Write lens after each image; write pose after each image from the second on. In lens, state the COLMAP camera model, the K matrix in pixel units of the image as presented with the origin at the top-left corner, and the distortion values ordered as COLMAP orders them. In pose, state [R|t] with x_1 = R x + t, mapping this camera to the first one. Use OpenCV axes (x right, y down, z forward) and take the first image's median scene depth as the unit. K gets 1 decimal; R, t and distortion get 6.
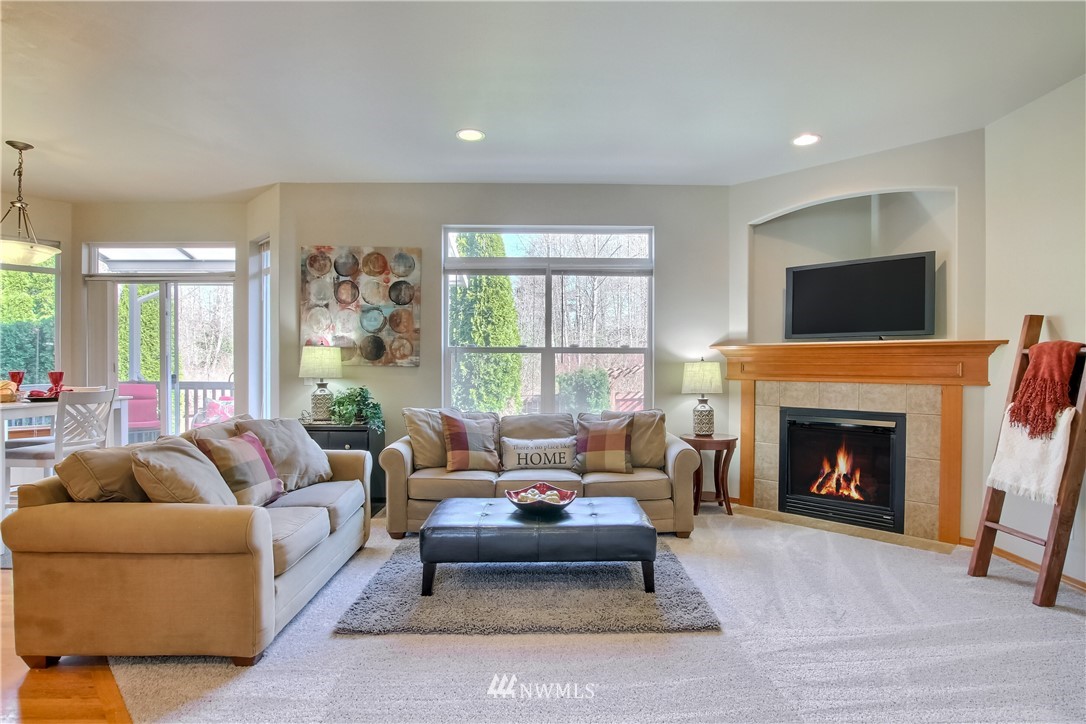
lens RADIAL K [[549.5, 0, 554.8], [0, 549.5, 370.1], [0, 0, 1]] dist [-0.026652, 0.001819]
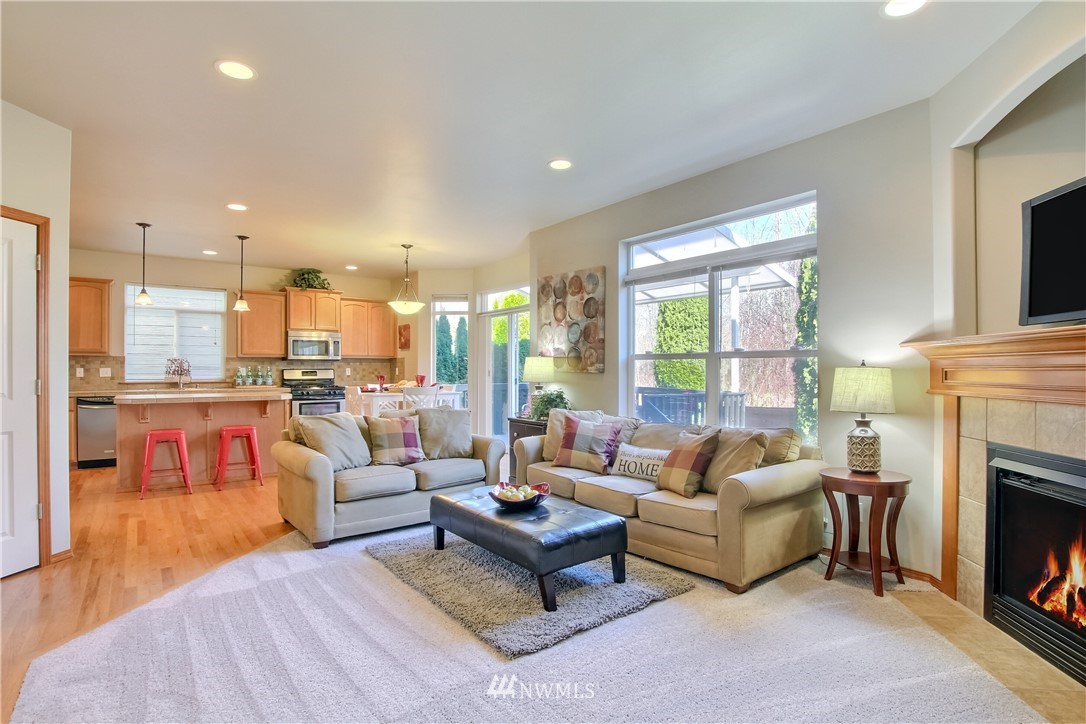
lens RADIAL K [[537.6, 0, 548.8], [0, 537.6, 369.4], [0, 0, 1]] dist [-0.030066, 0.003128]
pose [[0.599857, -0.003371, -0.800100, 0.559575], [-0.008512, 0.999908, -0.010594, -0.001235], [0.800062, 0.013166, 0.599773, 0.266710]]
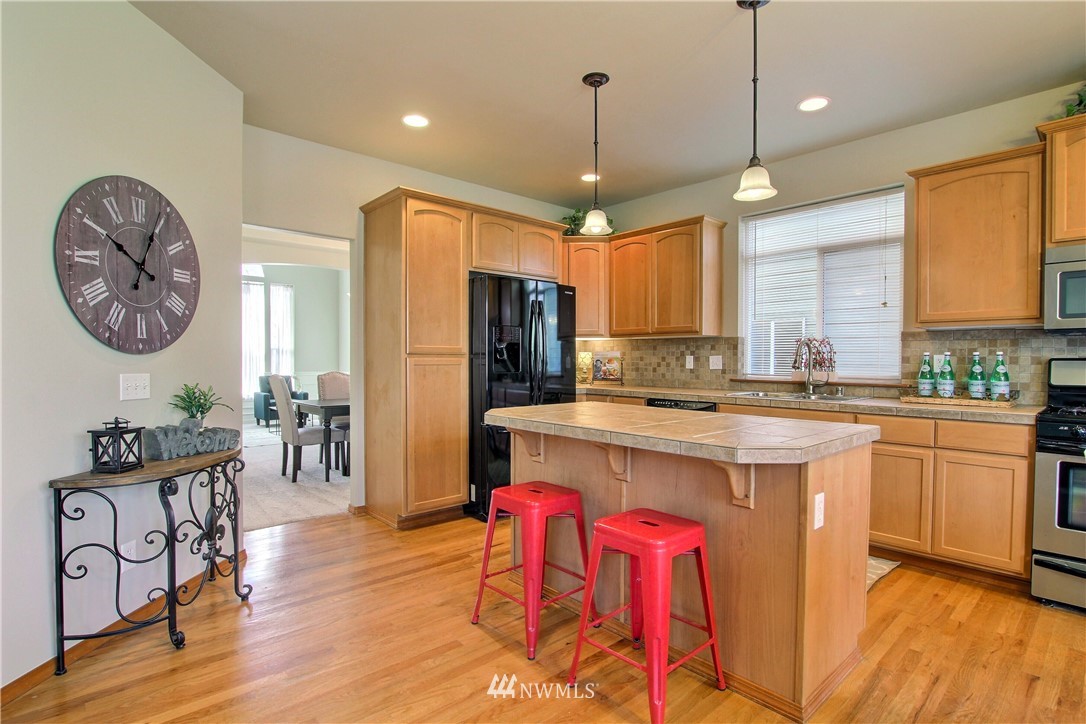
lens RADIAL K [[537.6, 0, 548.8], [0, 537.6, 369.4], [0, 0, 1]] dist [-0.030066, 0.003128]
pose [[-0.751287, 0.007079, -0.659938, -0.499534], [-0.015240, 0.999490, 0.028072, -0.008183], [0.659800, 0.031148, -0.750796, 0.699047]]
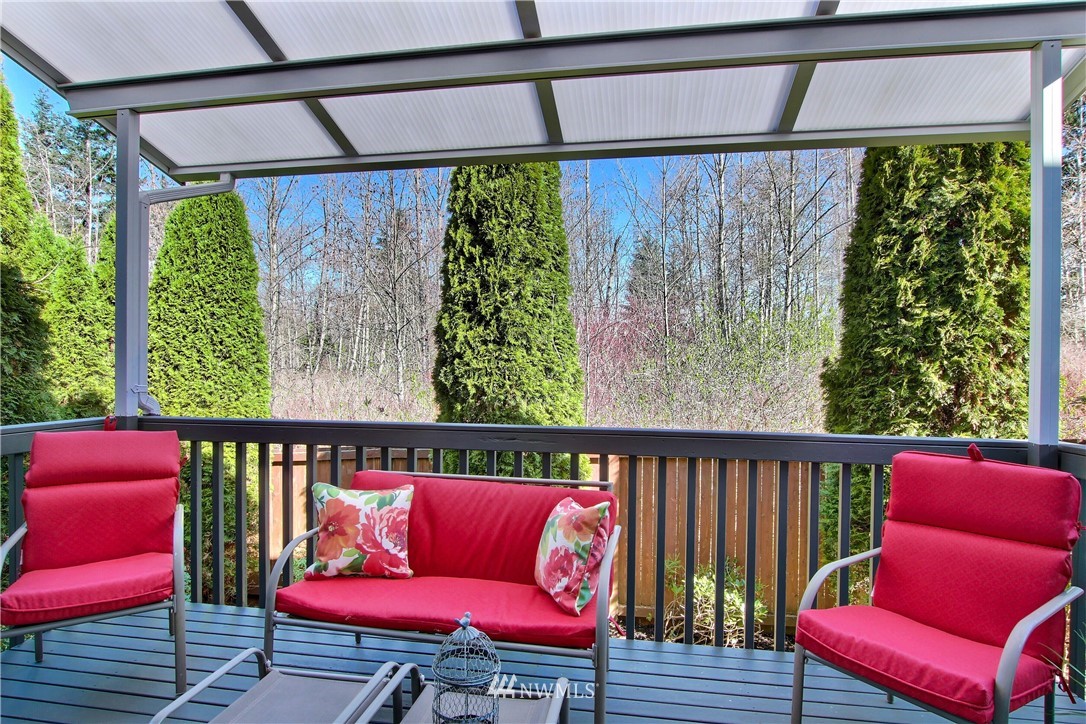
lens RADIAL K [[569.0, 0, 551.1], [0, 569.0, 368.3], [0, 0, 1]] dist [-0.025568, 0.000620]
pose [[0.986517, -0.000618, -0.163657, -0.731827], [-0.000583, 0.999973, -0.007289, -0.016215], [0.163657, 0.007287, 0.986490, 1.128454]]
